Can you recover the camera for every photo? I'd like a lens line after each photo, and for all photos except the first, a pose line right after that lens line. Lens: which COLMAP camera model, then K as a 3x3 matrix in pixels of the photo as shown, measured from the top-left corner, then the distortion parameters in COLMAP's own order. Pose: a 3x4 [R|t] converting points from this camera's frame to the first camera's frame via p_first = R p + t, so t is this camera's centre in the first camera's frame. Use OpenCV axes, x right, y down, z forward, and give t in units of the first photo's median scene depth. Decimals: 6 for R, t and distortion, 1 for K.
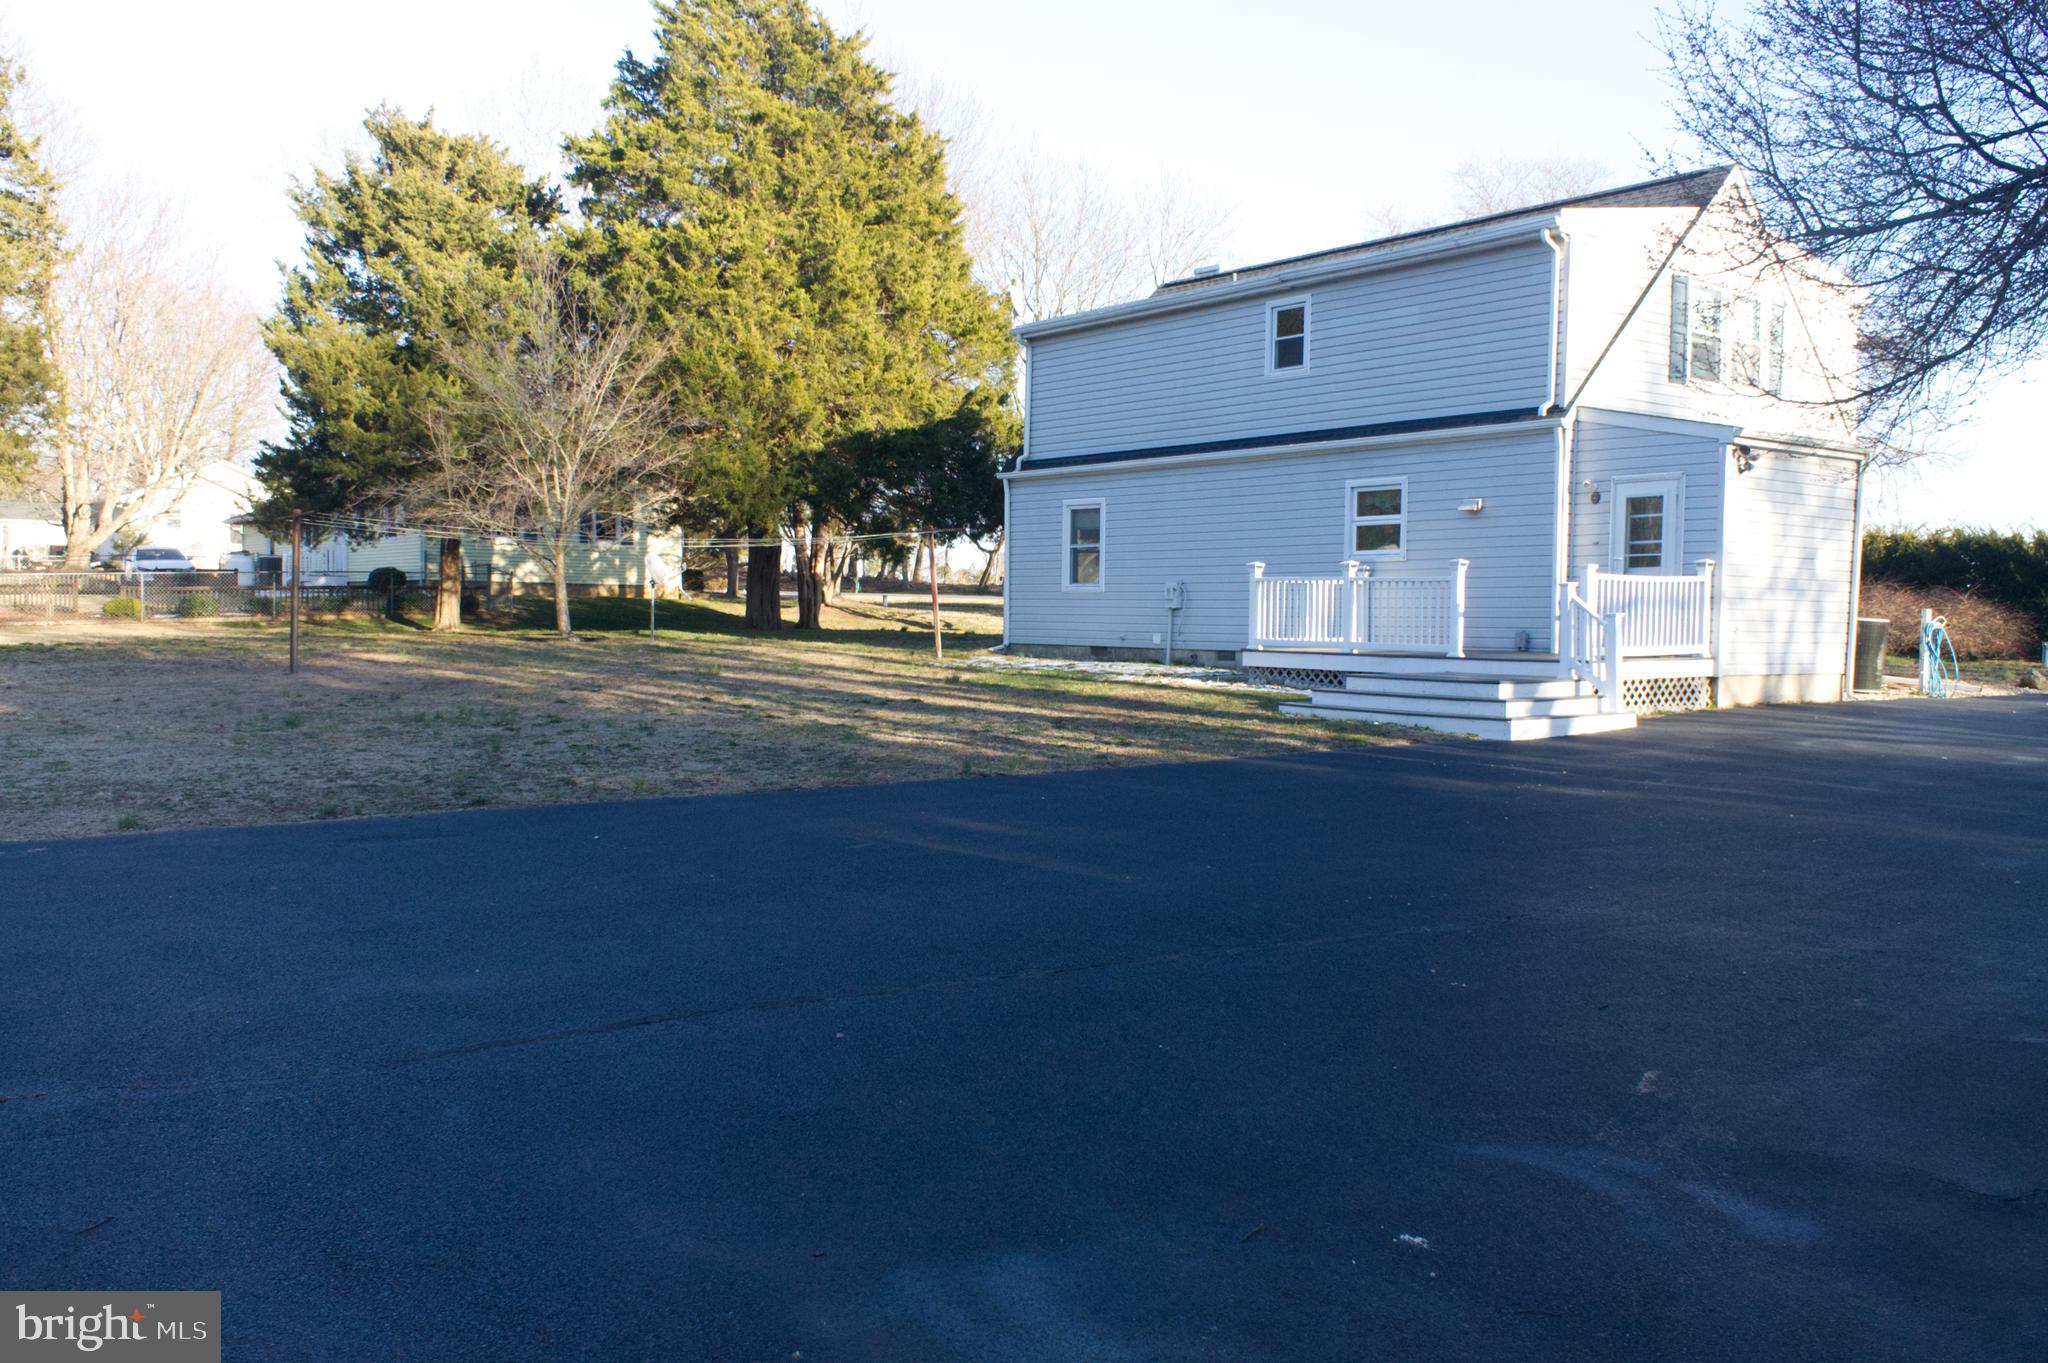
lens RADIAL K [[1770.3, 0, 1029.9], [0, 1770.3, 671.6], [0, 0, 1]] dist [0.067565, -0.079716]
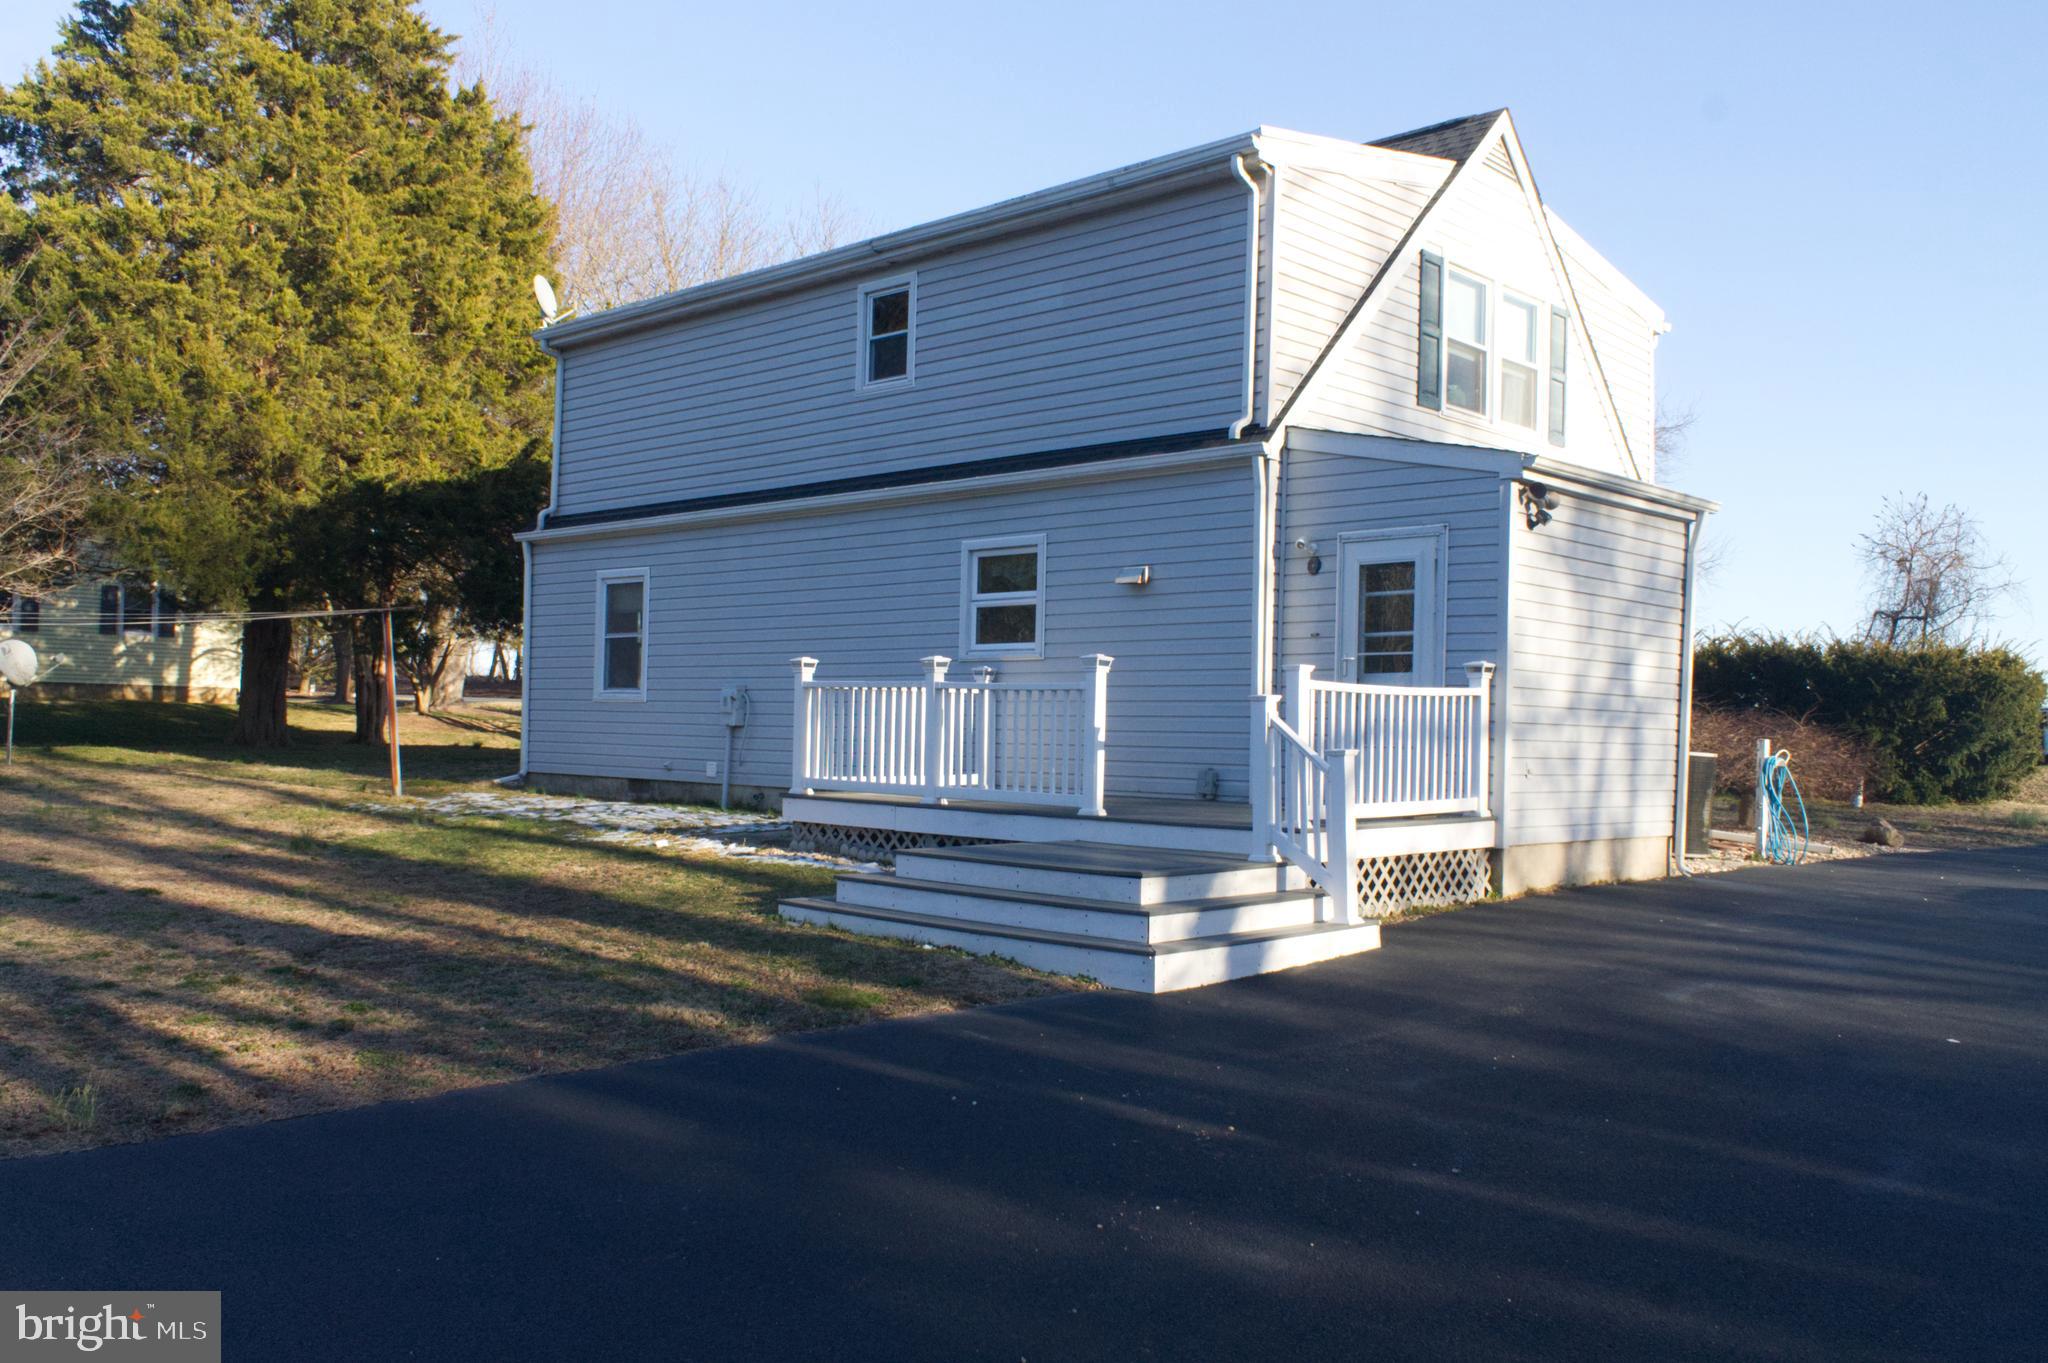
lens RADIAL K [[1770.3, 0, 1025.7], [0, 1770.3, 689.2], [0, 0, 1]] dist [0.067565, -0.079716]
pose [[0.990472, 0.011393, 0.137243, 0.111847], [-0.004295, 0.998643, -0.051906, -0.016539], [-0.137648, 0.050822, 0.989176, 0.336989]]
